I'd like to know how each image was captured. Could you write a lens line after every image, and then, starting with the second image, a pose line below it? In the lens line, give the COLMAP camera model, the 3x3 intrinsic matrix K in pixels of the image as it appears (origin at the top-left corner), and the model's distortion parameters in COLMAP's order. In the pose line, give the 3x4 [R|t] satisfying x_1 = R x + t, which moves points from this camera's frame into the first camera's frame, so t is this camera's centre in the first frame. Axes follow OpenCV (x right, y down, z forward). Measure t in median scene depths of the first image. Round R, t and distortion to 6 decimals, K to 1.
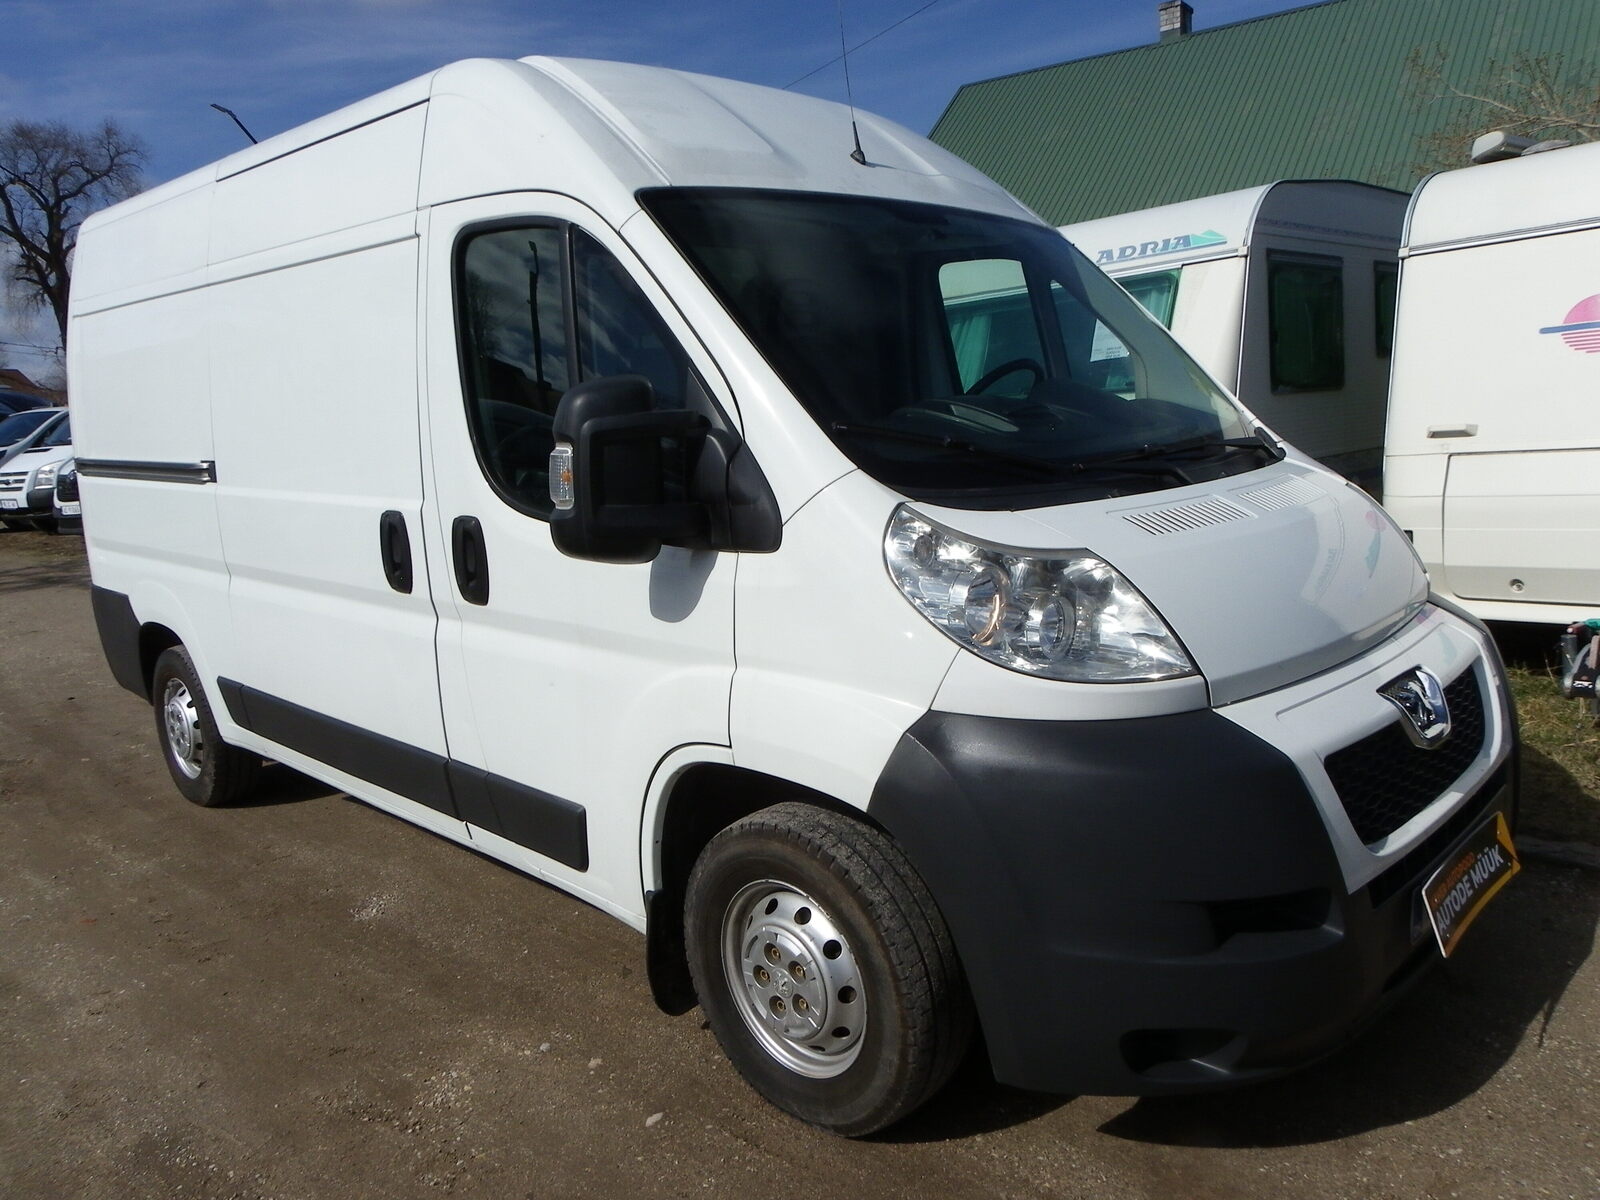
lens RADIAL K [[1202.0, 0, 810.5], [0, 1202.0, 590.9], [0, 0, 1]] dist [-0.030013, 0.014367]
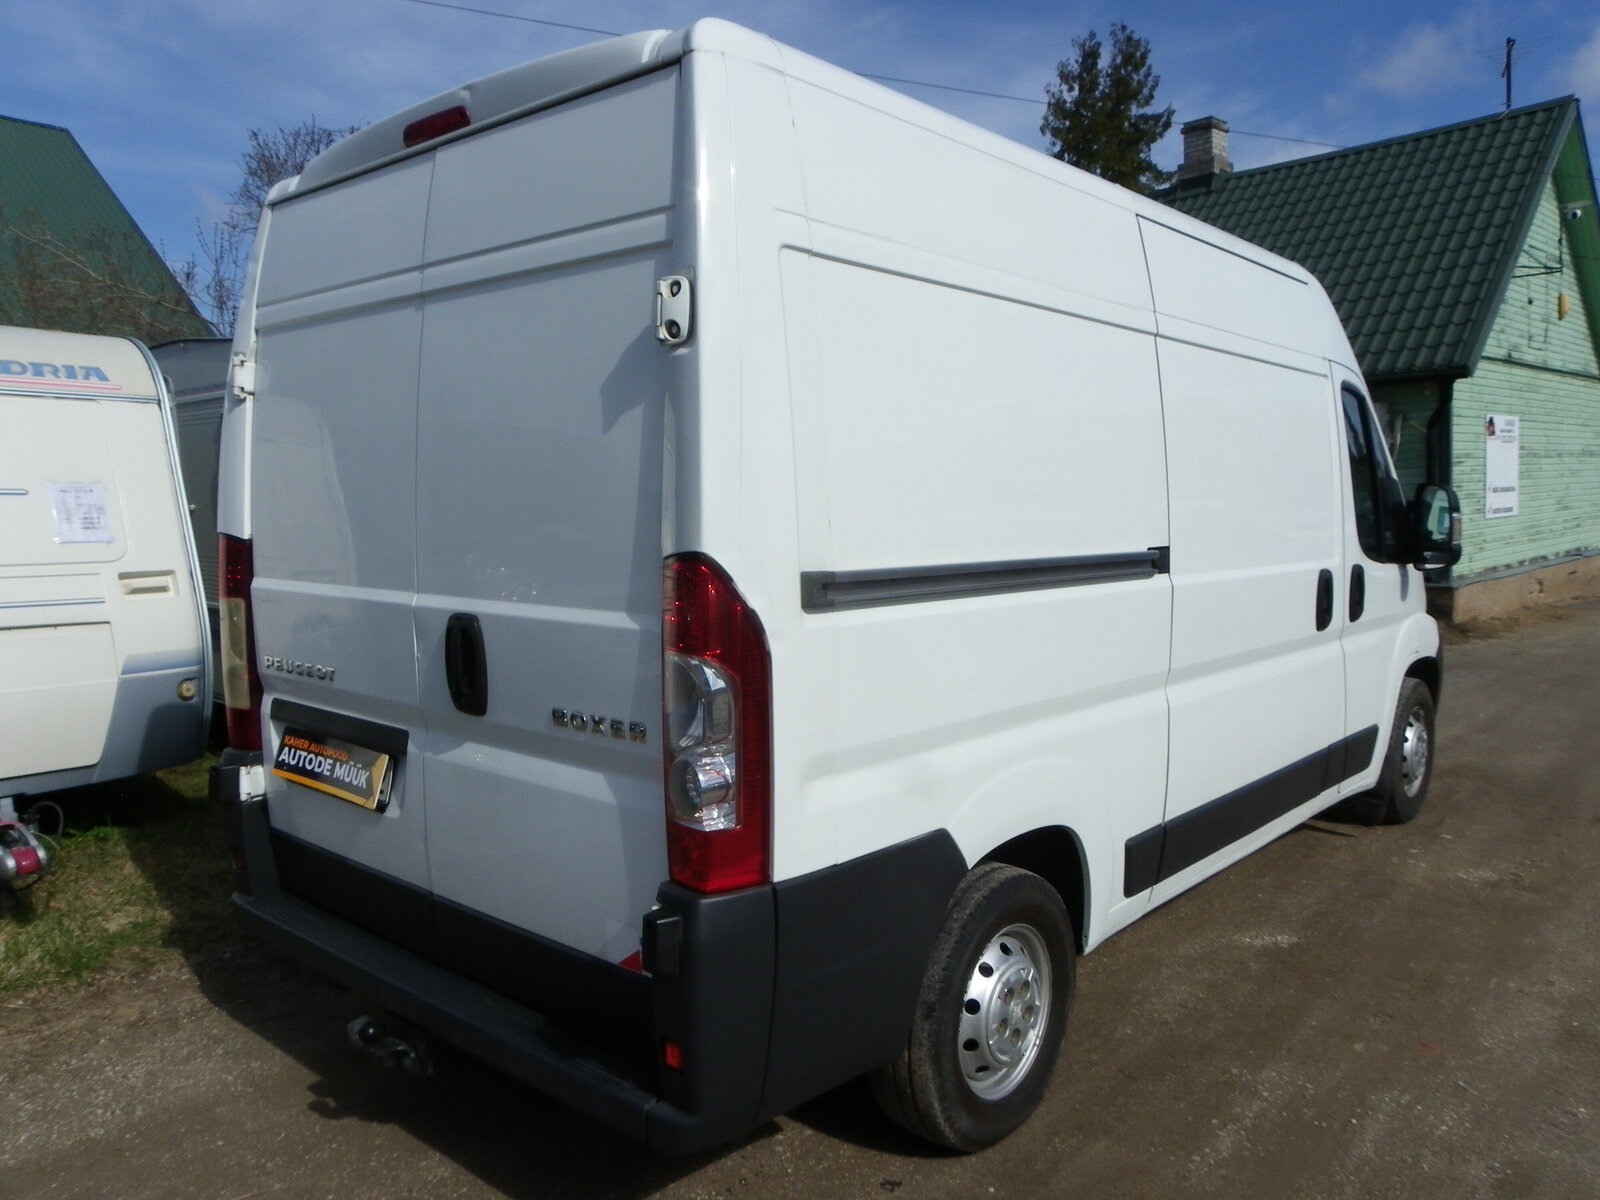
lens RADIAL K [[1202.0, 0, 810.5], [0, 1202.0, 590.9], [0, 0, 1]] dist [-0.030013, 0.014367]
pose [[-0.044539, -0.029593, 0.998569, -1.787321], [0.174337, 0.983993, 0.036937, -0.207646], [-0.983678, 0.175733, -0.038667, 1.746515]]
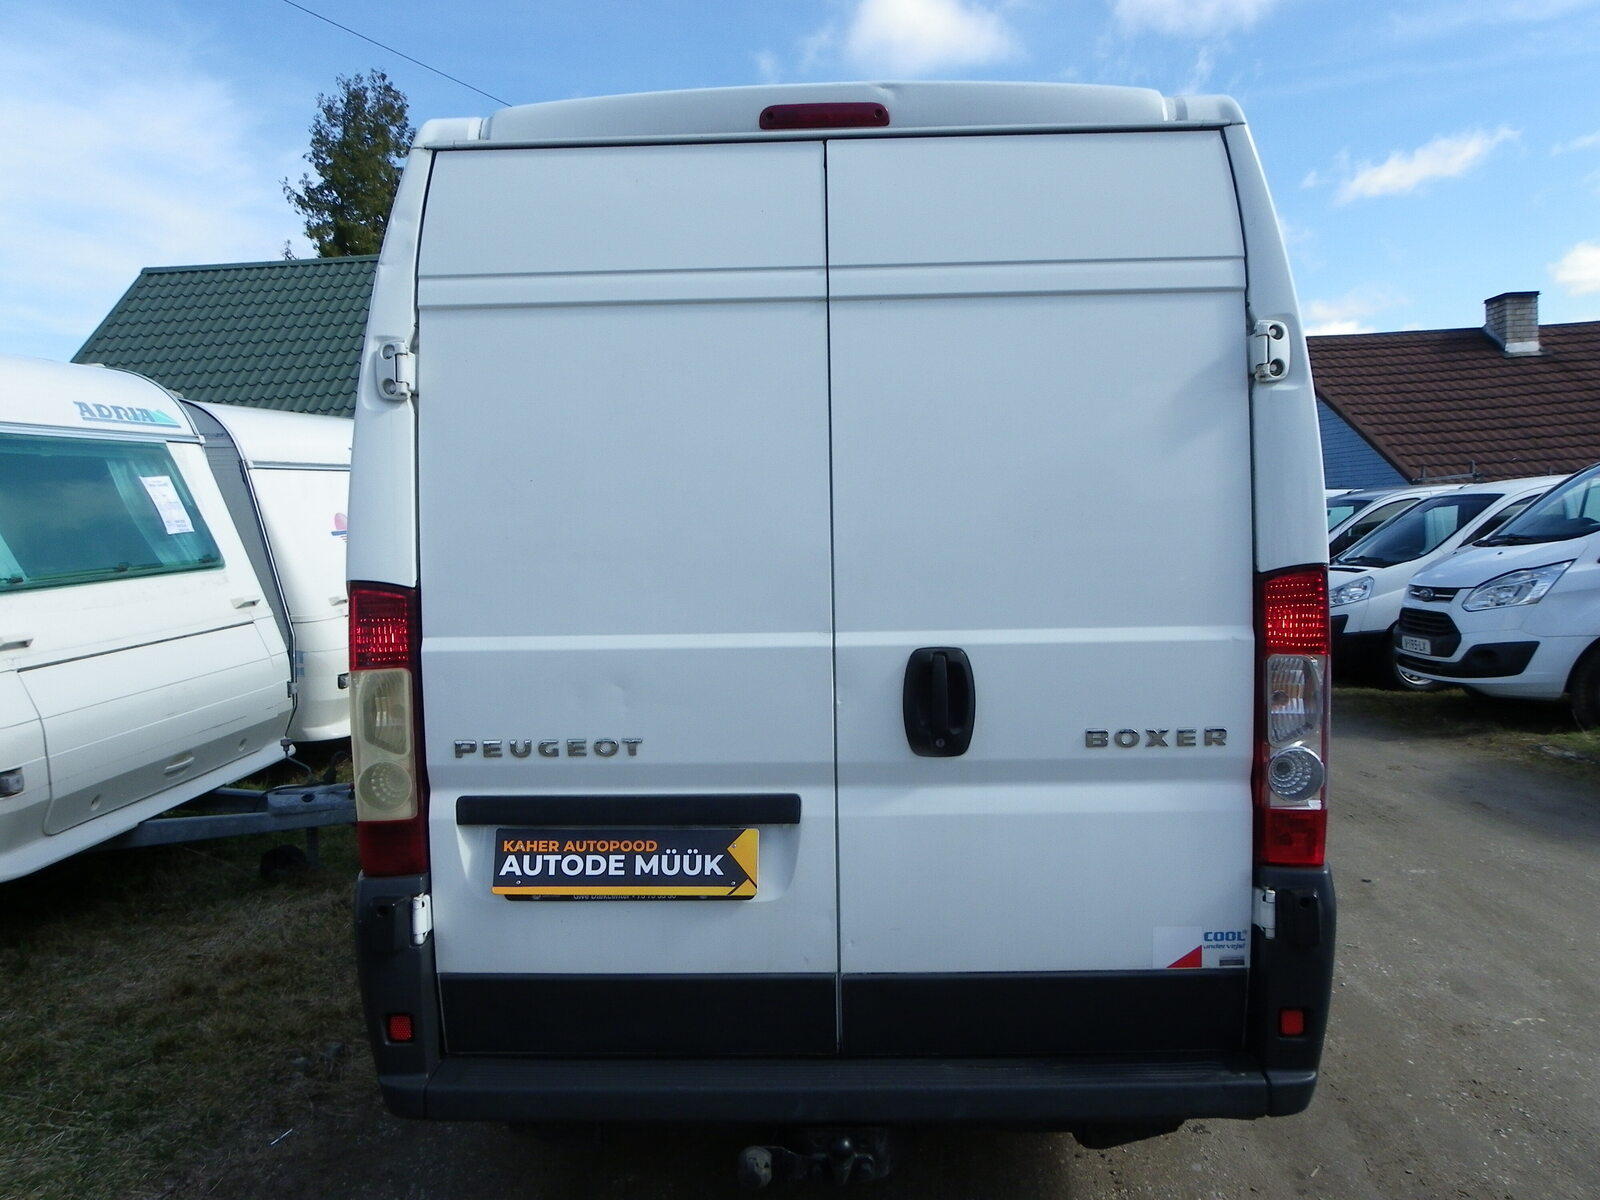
lens RADIAL K [[1202.0, 0, 810.5], [0, 1202.0, 590.9], [0, 0, 1]] dist [-0.030013, 0.014367]
pose [[-0.667600, 0.031416, 0.743857, -1.452982], [0.175861, 0.977491, 0.116550, -0.348051], [-0.723452, 0.208624, -0.658098, 2.542229]]
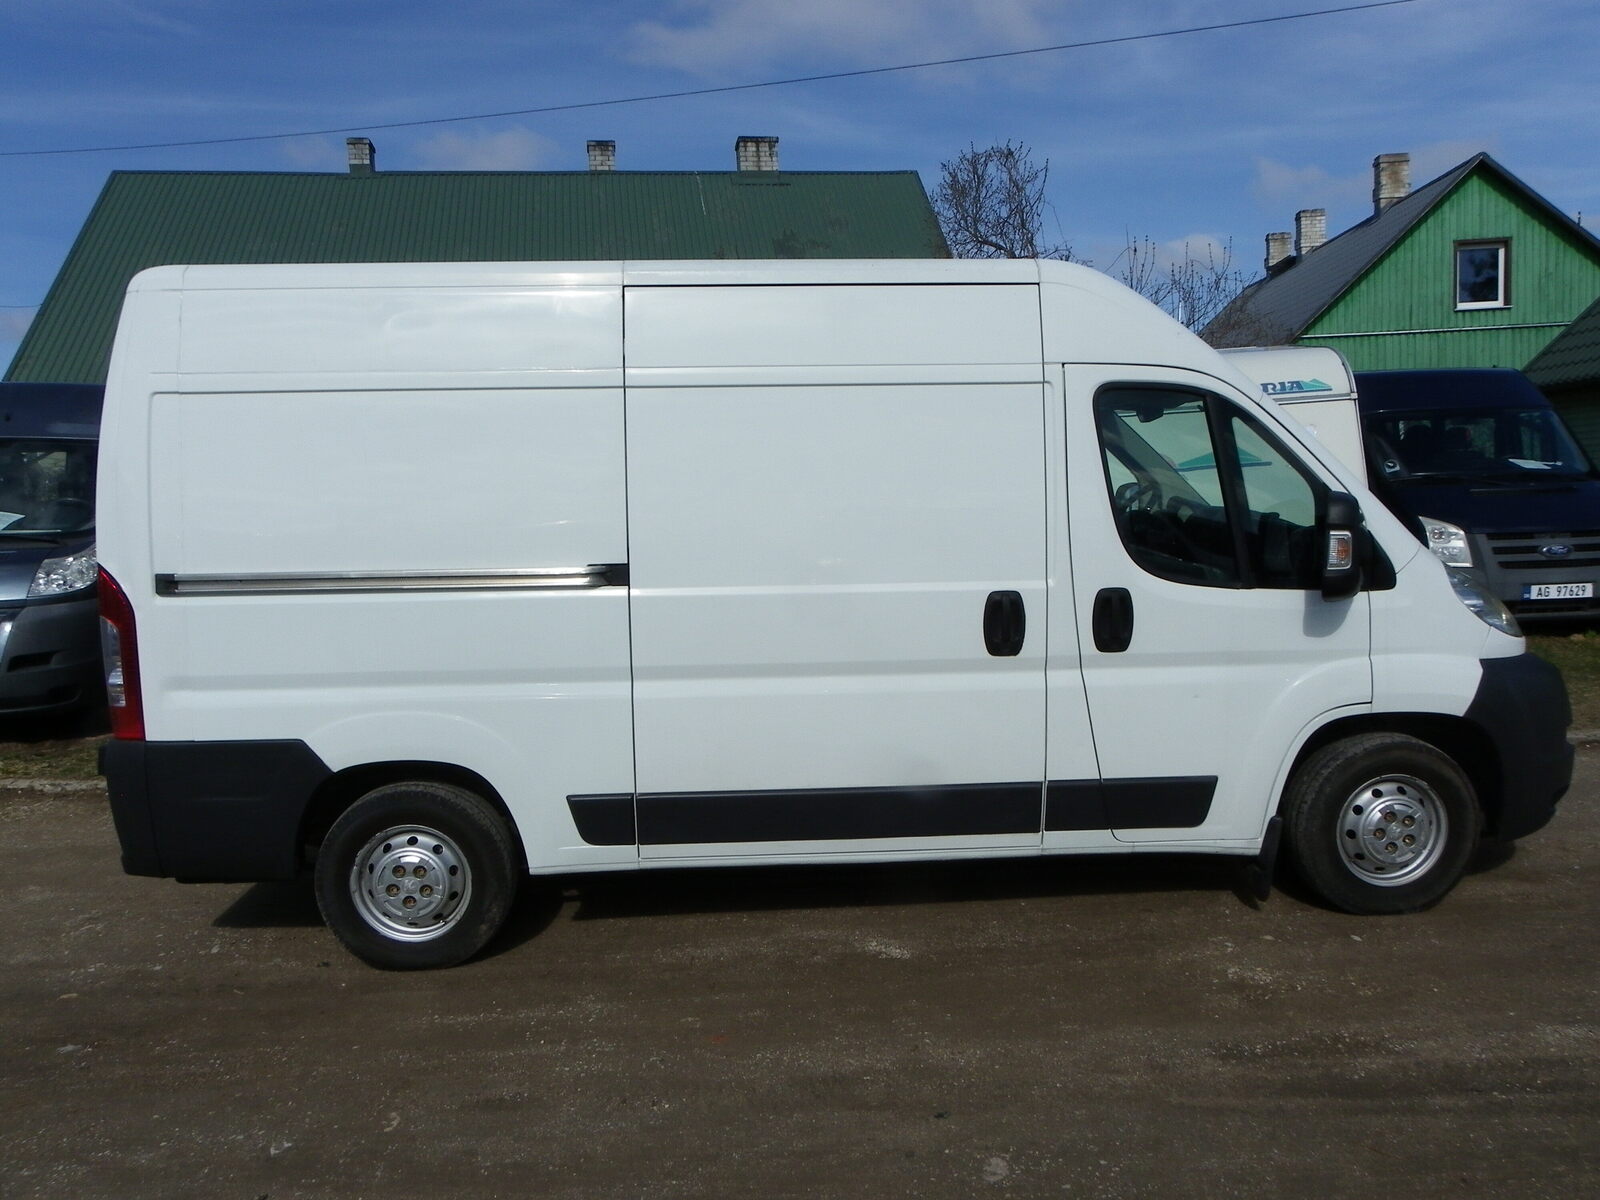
lens RADIAL K [[1202.0, 0, 810.5], [0, 1202.0, 590.9], [0, 0, 1]] dist [-0.030013, 0.014367]
pose [[0.685211, -0.040691, 0.727207, -1.520295], [0.110454, 0.992696, -0.048530, -0.030304], [-0.719921, 0.113576, 0.684701, 0.301764]]
